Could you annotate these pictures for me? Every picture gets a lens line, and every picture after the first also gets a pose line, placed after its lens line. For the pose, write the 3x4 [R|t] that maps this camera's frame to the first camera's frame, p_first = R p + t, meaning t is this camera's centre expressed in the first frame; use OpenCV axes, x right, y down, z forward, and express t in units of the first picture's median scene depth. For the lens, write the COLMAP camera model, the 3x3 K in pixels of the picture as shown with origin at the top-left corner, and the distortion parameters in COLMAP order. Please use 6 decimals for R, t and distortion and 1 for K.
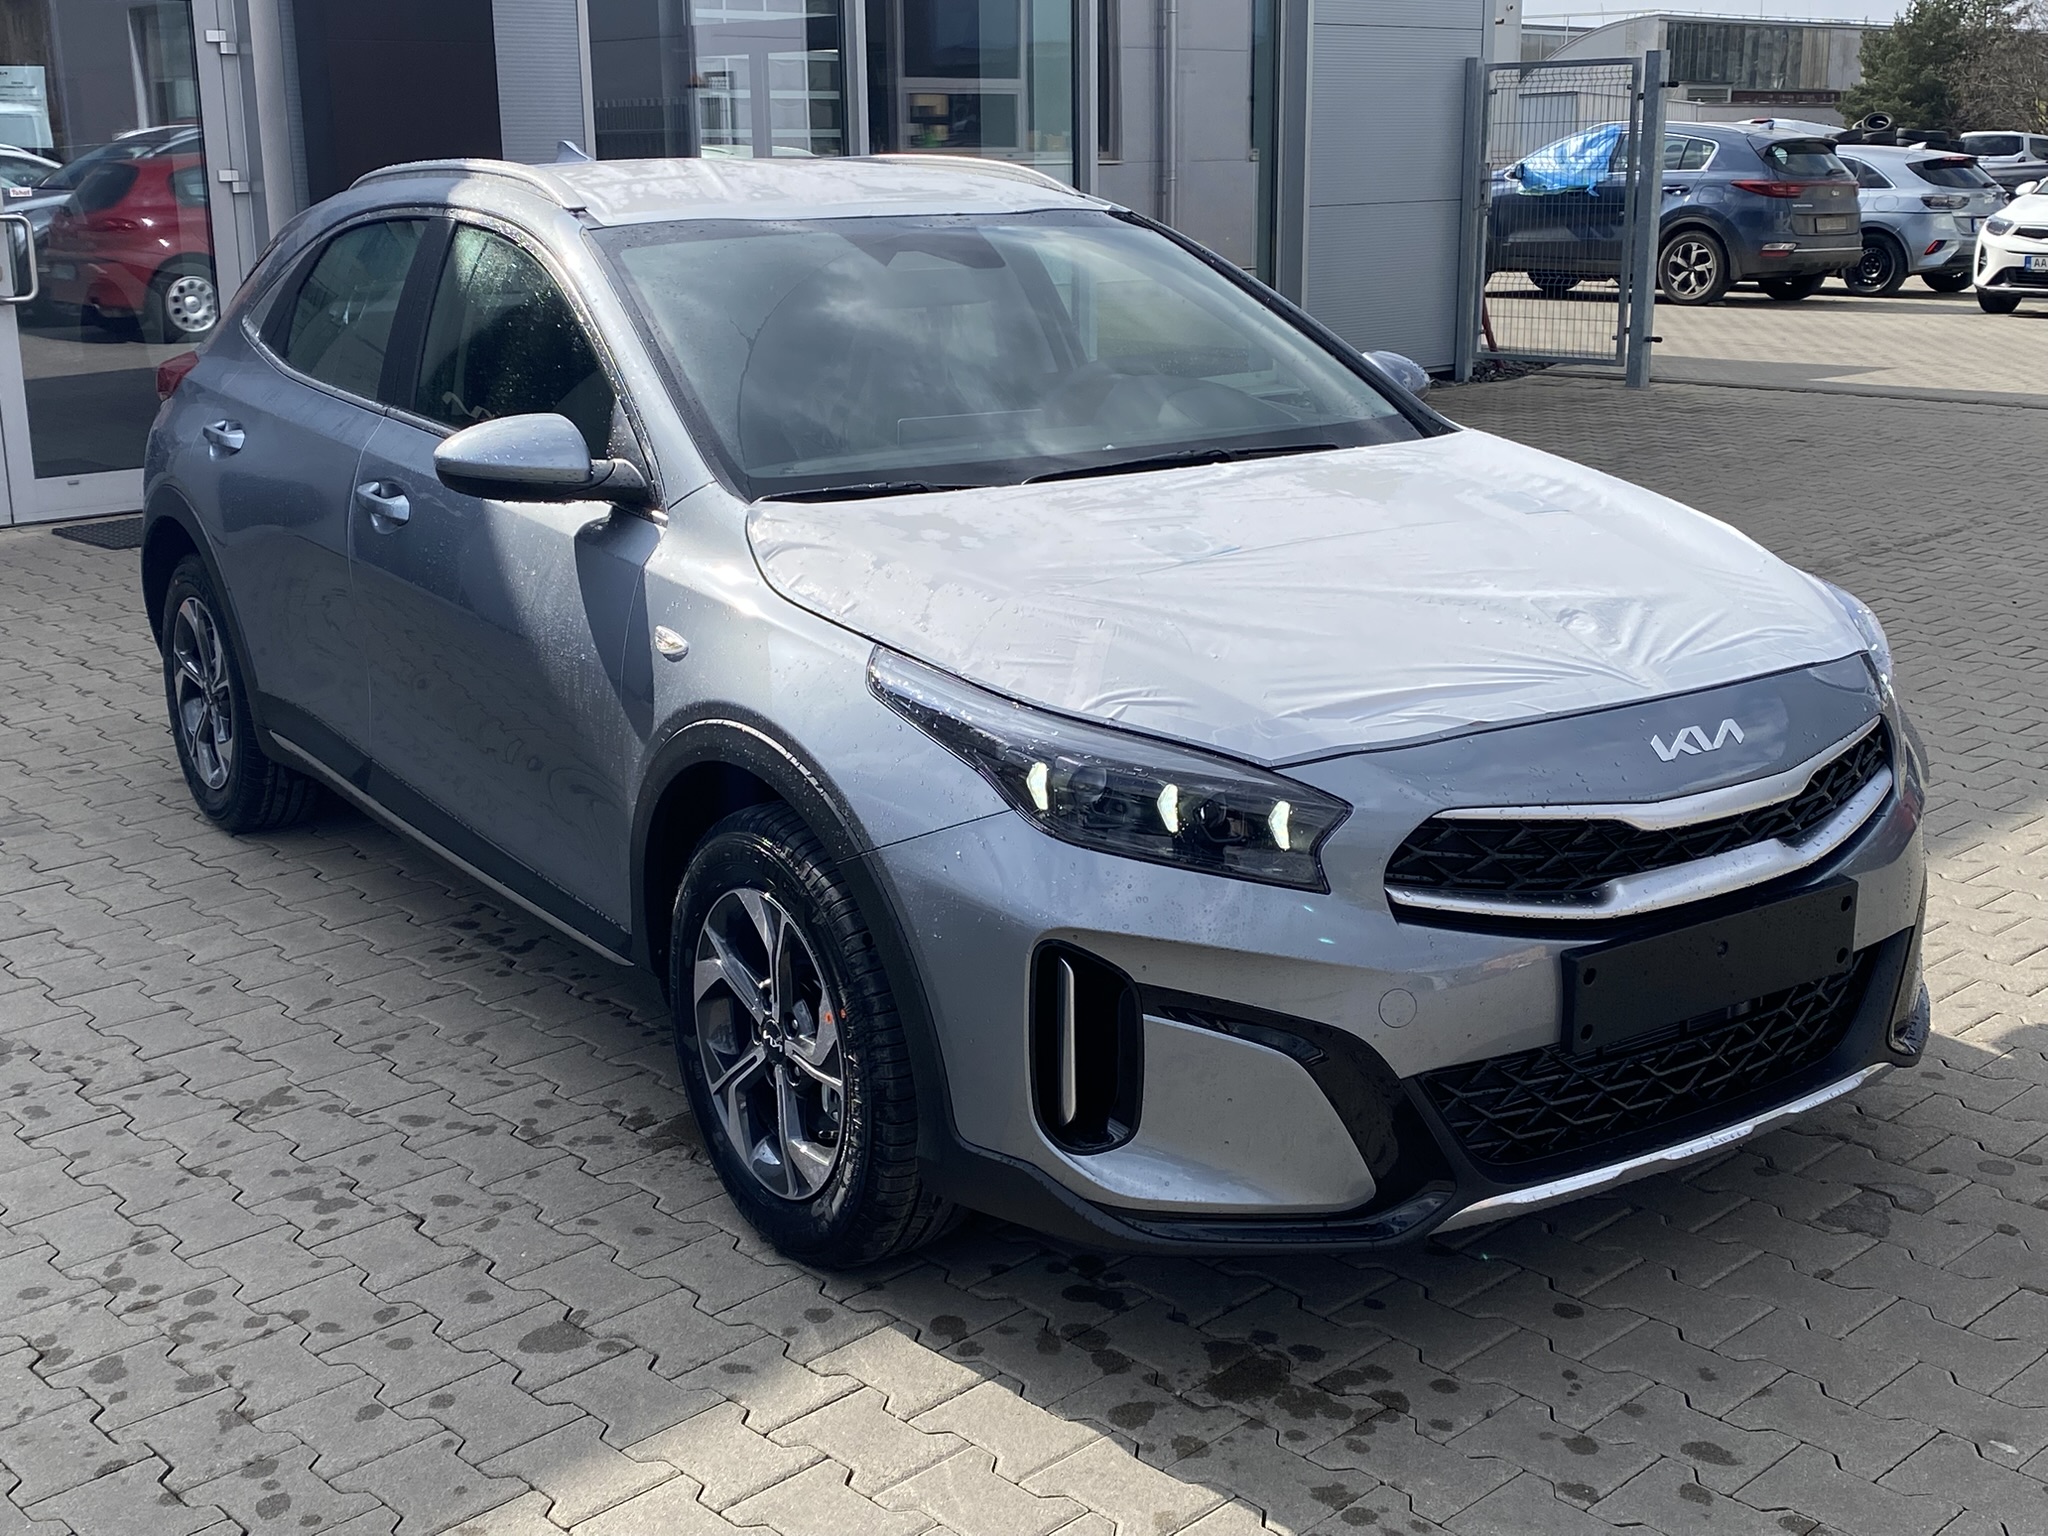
lens RADIAL K [[2320.7, 0, 1022.8], [0, 2320.7, 766.6], [0, 0, 1]] dist [0.016382, 0.000000]
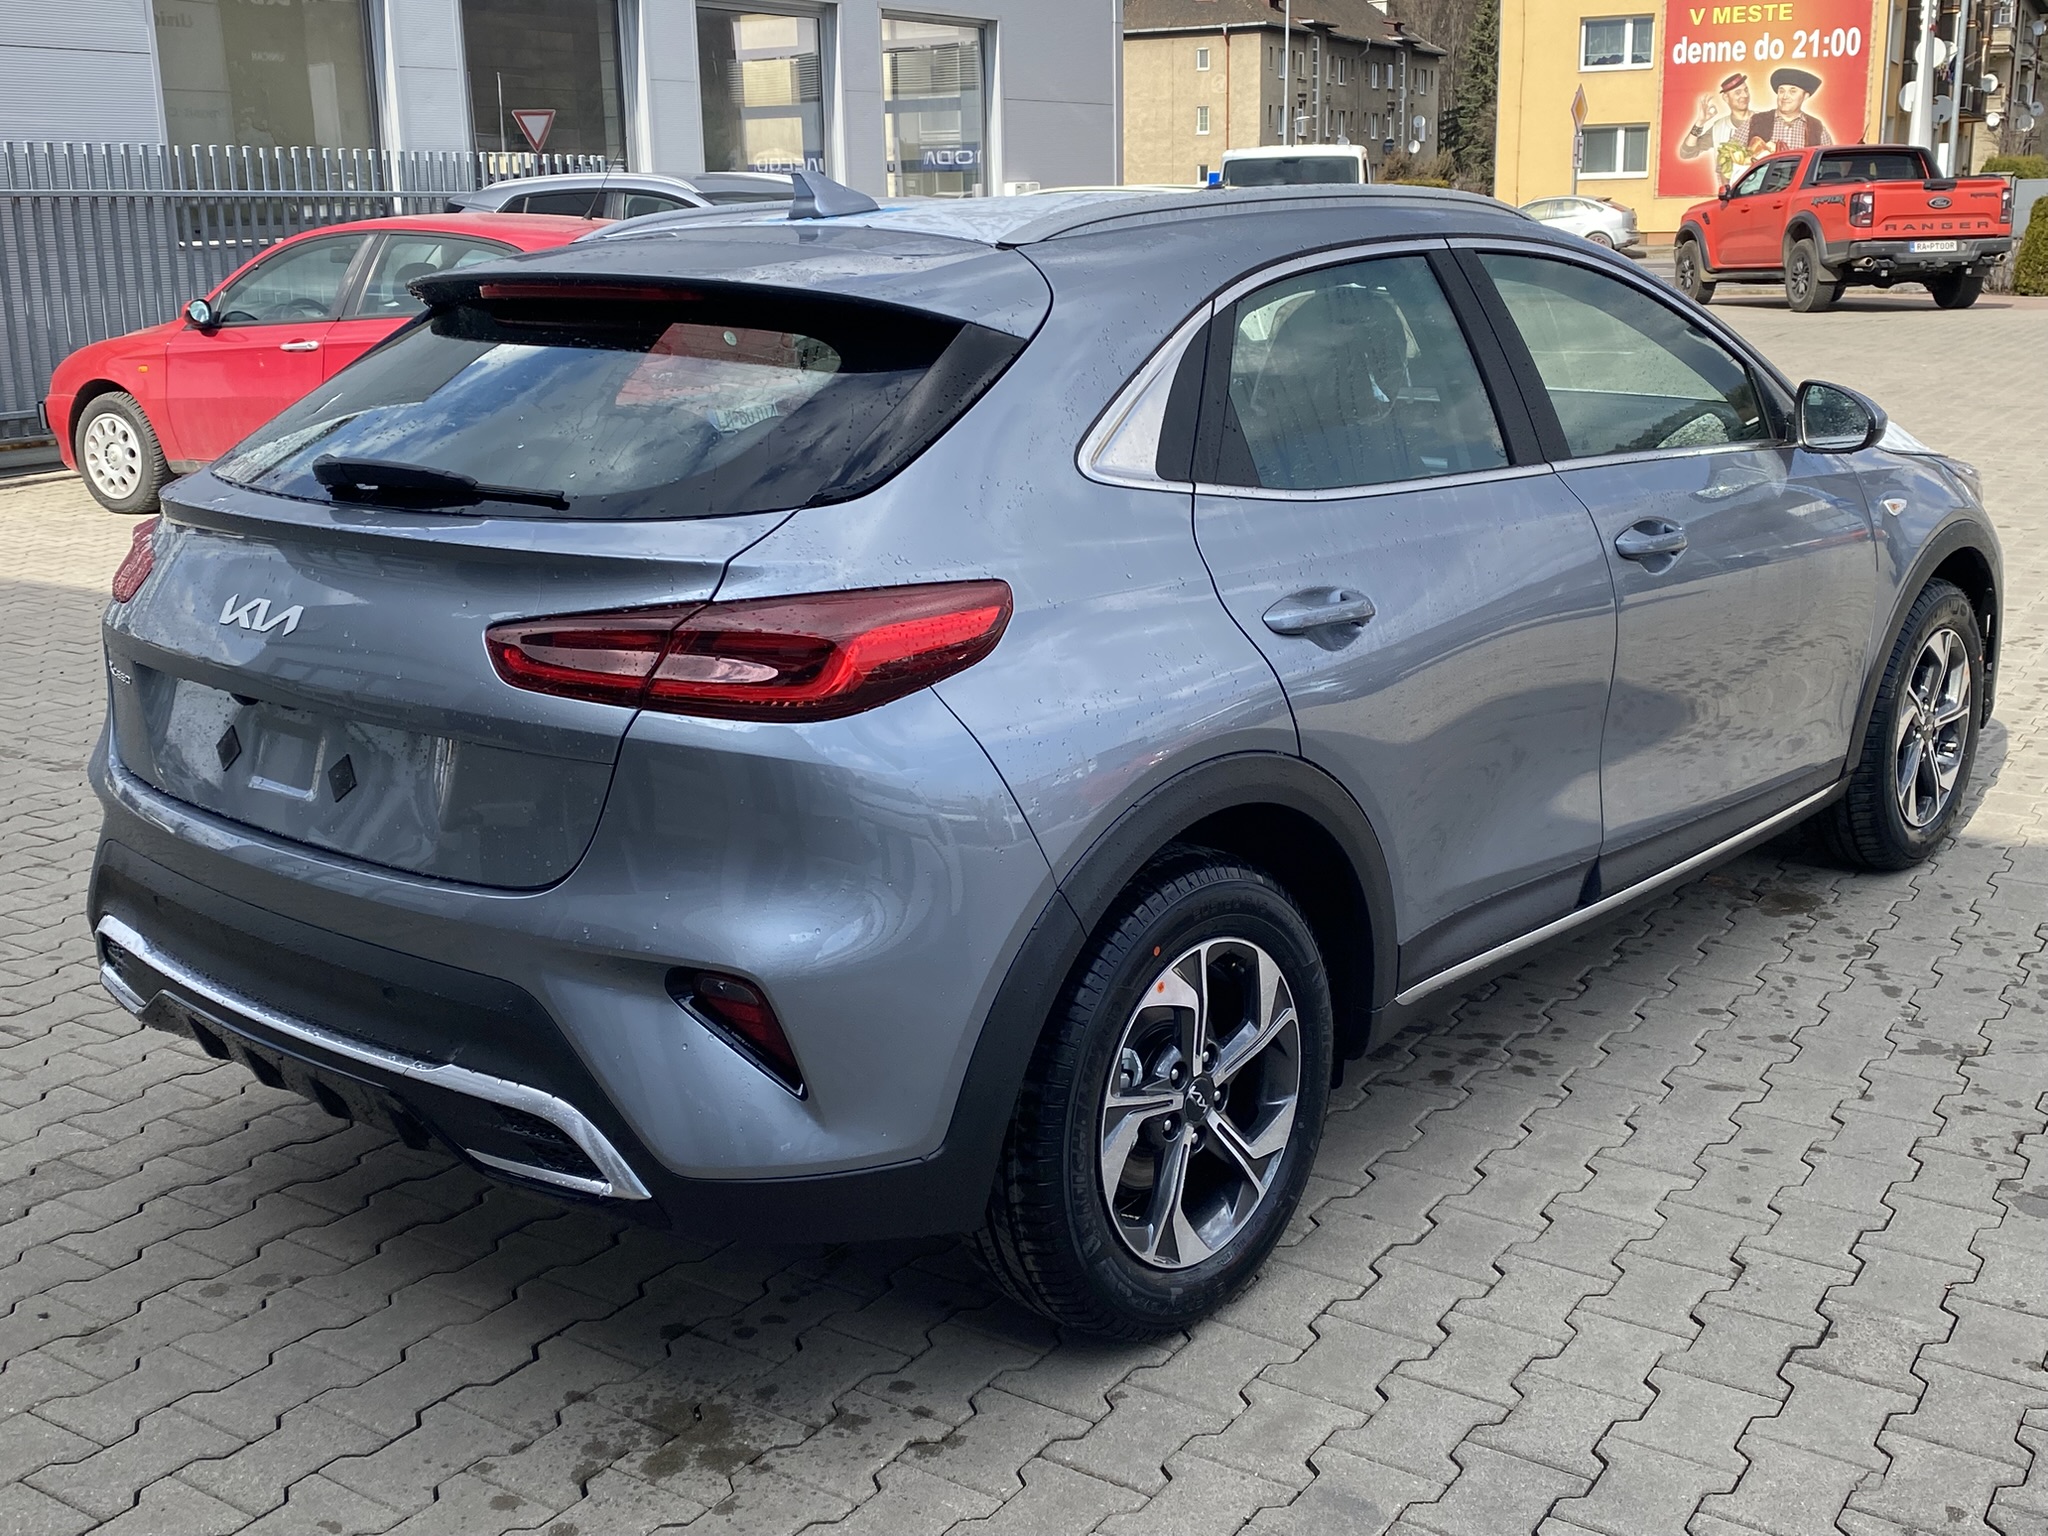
lens RADIAL K [[2154.7, 0, 1012.9], [0, 2154.7, 772.2], [0, 0, 1]] dist [-0.004217, 0.000000]
pose [[-0.229925, -0.235011, 0.944407, -1.116652], [0.269099, 0.917219, 0.293760, -0.373623], [-0.935265, 0.321682, -0.147650, 1.483750]]
